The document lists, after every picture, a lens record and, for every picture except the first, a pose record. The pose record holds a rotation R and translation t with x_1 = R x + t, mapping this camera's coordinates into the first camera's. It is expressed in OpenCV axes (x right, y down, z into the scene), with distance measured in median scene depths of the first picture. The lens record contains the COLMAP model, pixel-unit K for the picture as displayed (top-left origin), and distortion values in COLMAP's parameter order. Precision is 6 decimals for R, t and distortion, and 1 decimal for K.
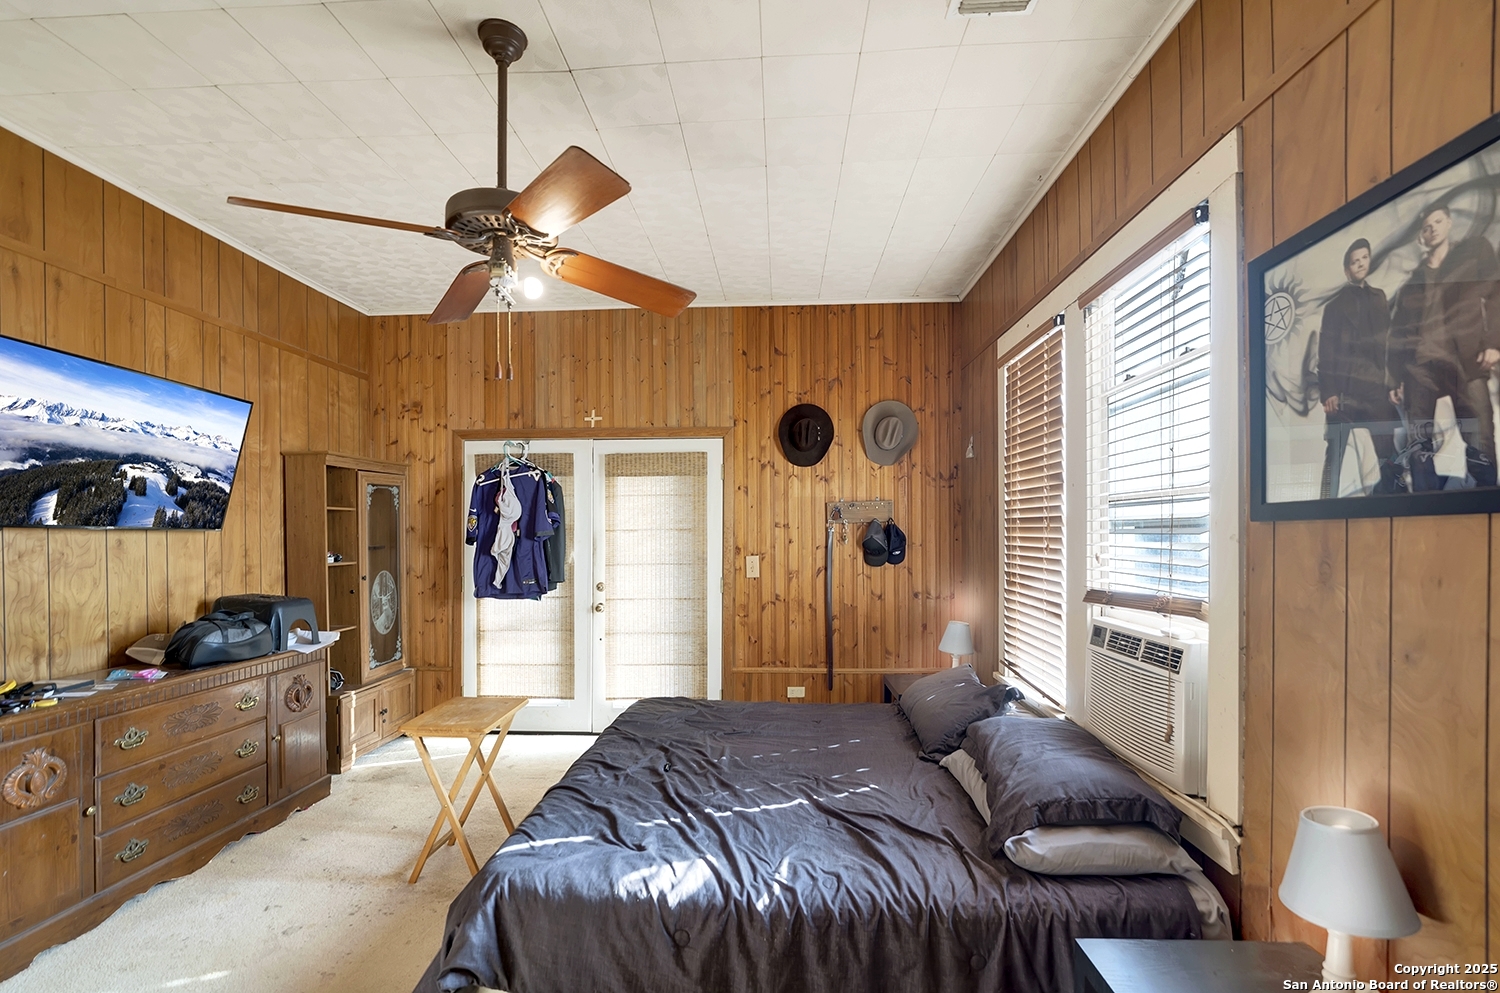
lens RADIAL K [[656.8, 0, 762.7], [0, 656.8, 530.9], [0, 0, 1]] dist [0.000184, 0.000559]
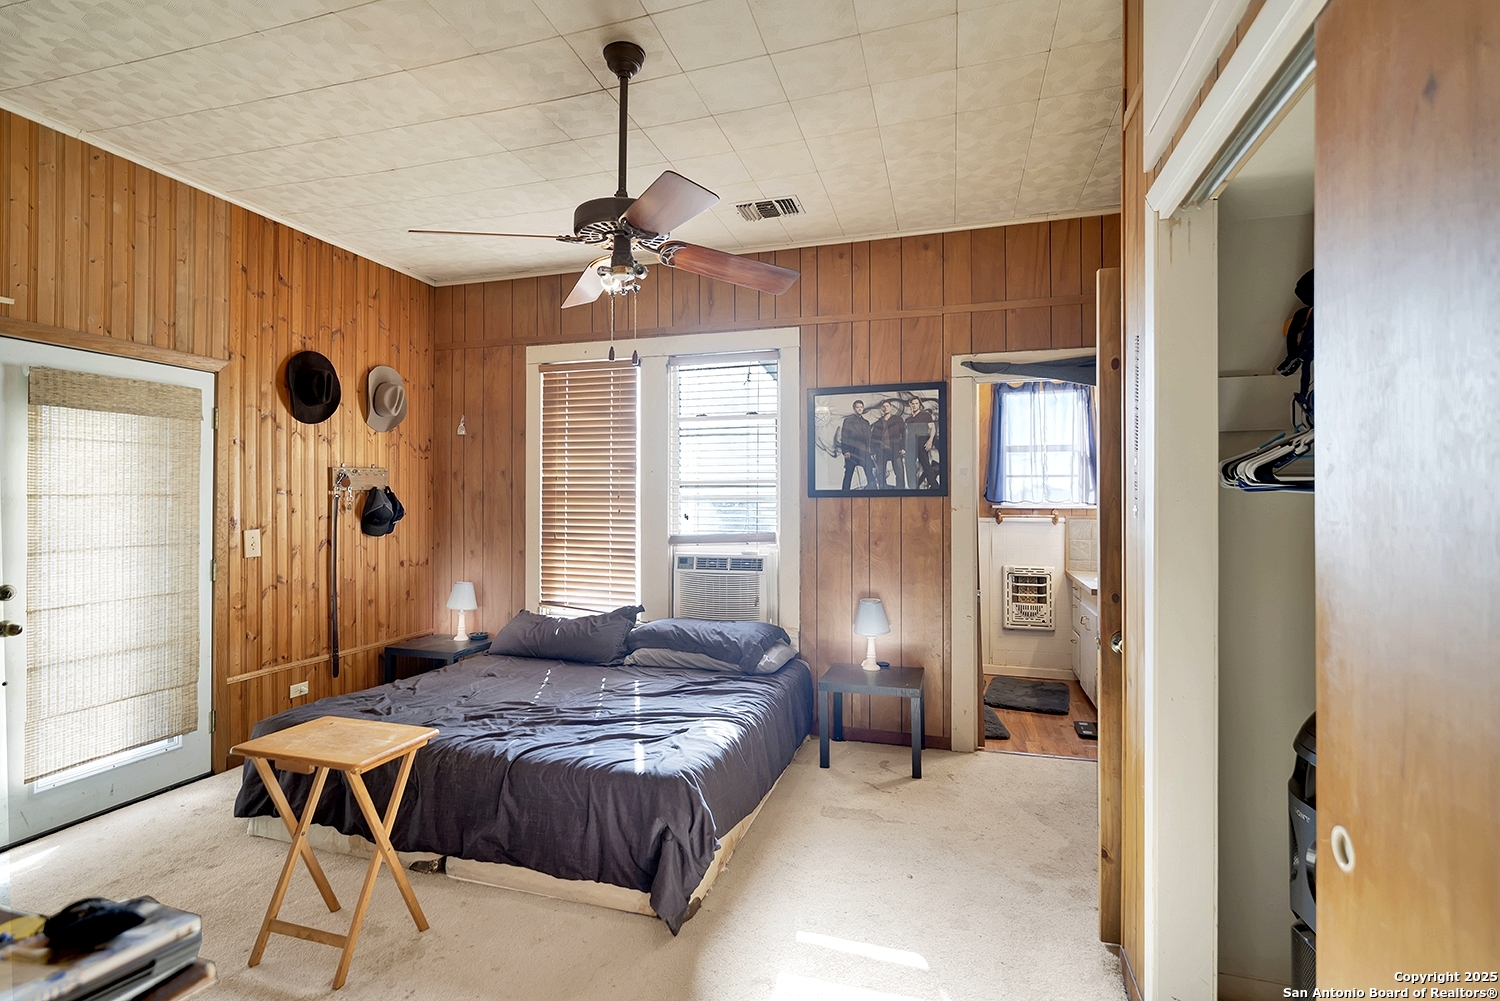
lens RADIAL K [[700.1, 0, 743.2], [0, 700.1, 492.6], [0, 0, 1]] dist [0.016883, 0.000339]
pose [[0.267796, 0.017988, 0.963308, -0.674502], [-0.005645, 0.999838, -0.017101, 0.004707], [-0.963459, -0.000858, 0.267854, 0.207776]]
